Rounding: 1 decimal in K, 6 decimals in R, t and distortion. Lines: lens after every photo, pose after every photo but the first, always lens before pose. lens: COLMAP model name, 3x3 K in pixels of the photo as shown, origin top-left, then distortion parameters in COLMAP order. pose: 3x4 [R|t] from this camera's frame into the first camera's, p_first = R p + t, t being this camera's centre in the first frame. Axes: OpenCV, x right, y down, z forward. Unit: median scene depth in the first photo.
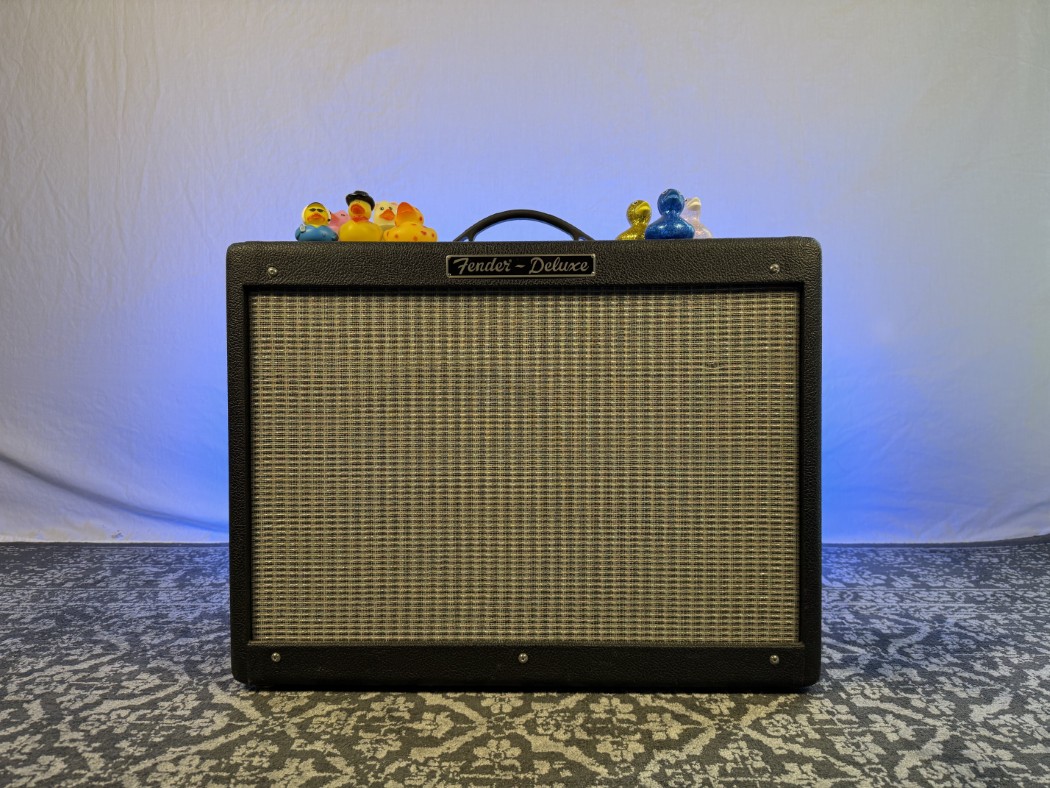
lens RADIAL K [[752.5, 0, 525.9], [0, 752.5, 399.0], [0, 0, 1]] dist [-0.009269, -0.002493]
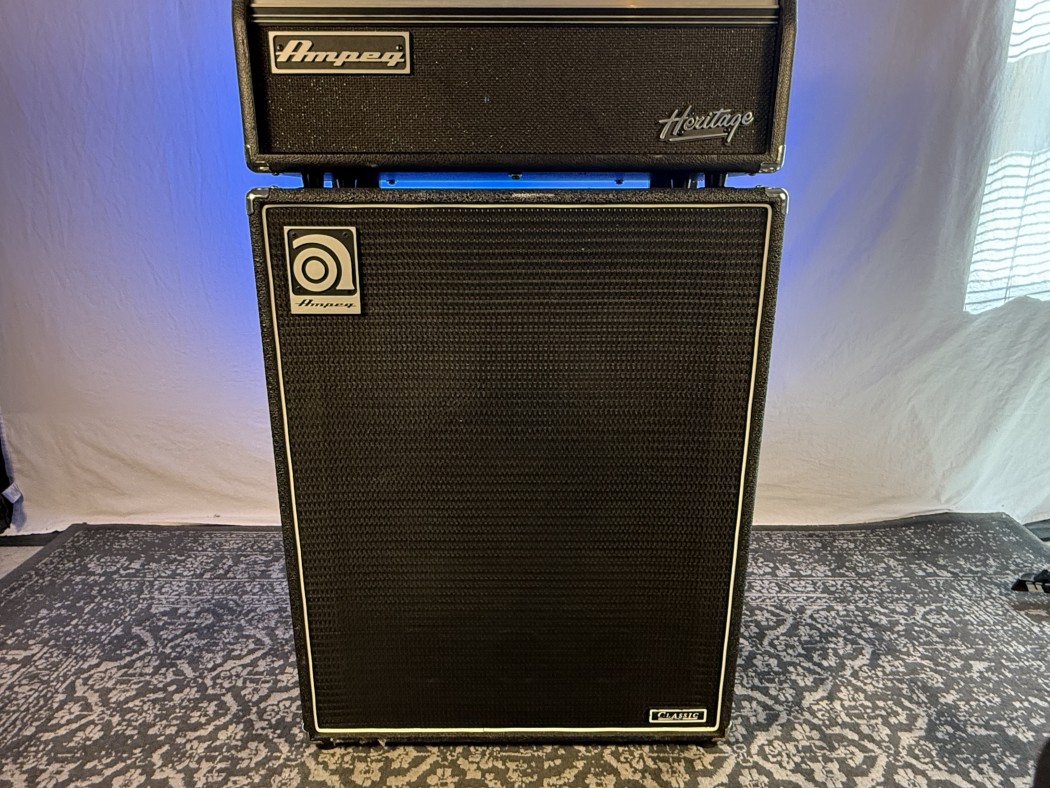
lens RADIAL K [[663.0, 0, 514.8], [0, 663.0, 397.4], [0, 0, 1]] dist [-0.004567, -0.000731]
pose [[0.999798, -0.001882, 0.020032, -0.053764], [-0.002129, 0.980128, 0.198353, -0.392913], [-0.020007, -0.198356, 0.979926, -0.215810]]
